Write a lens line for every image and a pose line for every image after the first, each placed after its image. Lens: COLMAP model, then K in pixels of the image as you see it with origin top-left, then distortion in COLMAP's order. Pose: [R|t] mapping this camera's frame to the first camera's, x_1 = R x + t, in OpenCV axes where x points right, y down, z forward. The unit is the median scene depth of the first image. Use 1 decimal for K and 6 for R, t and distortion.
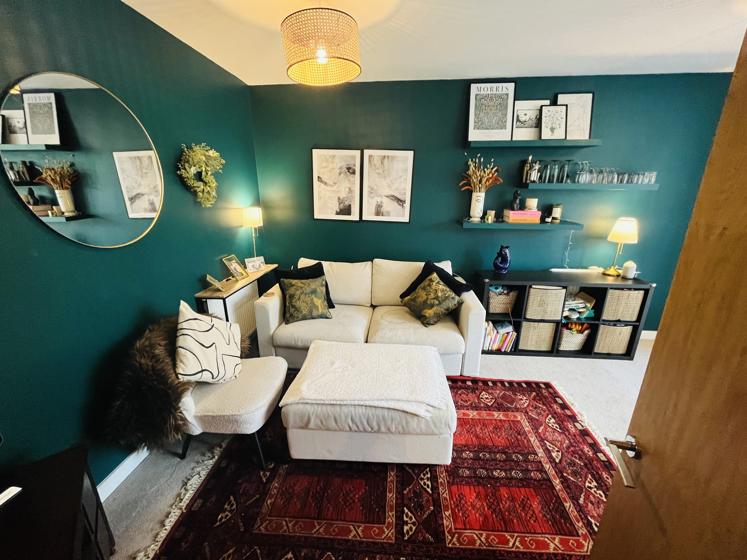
lens RADIAL K [[303.2, 0, 374.6], [0, 303.2, 277.6], [0, 0, 1]] dist [-0.006628, 0.000935]
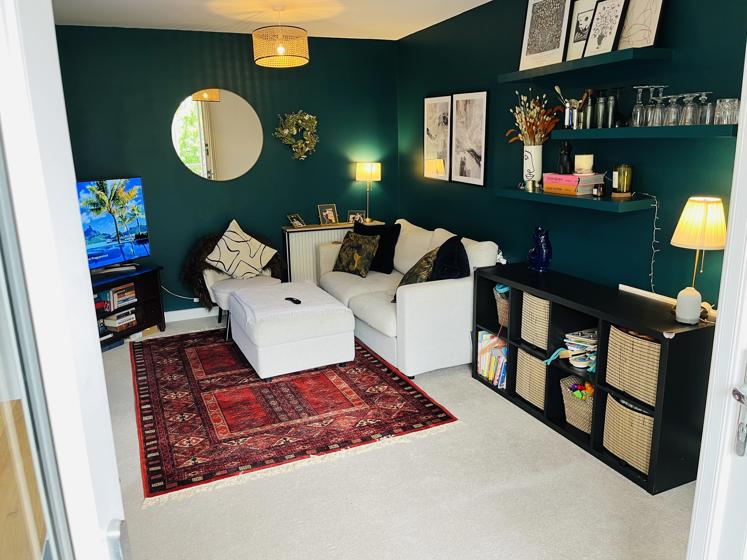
lens RADIAL K [[561.0, 0, 374.6], [0, 561.0, 281.4], [0, 0, 1]] dist [0.008531, -0.003890]
pose [[0.475070, 0.200233, -0.856864, 1.335952], [-0.224755, 0.969078, 0.101845, -0.041157], [0.850761, 0.144201, 0.505383, 0.129491]]
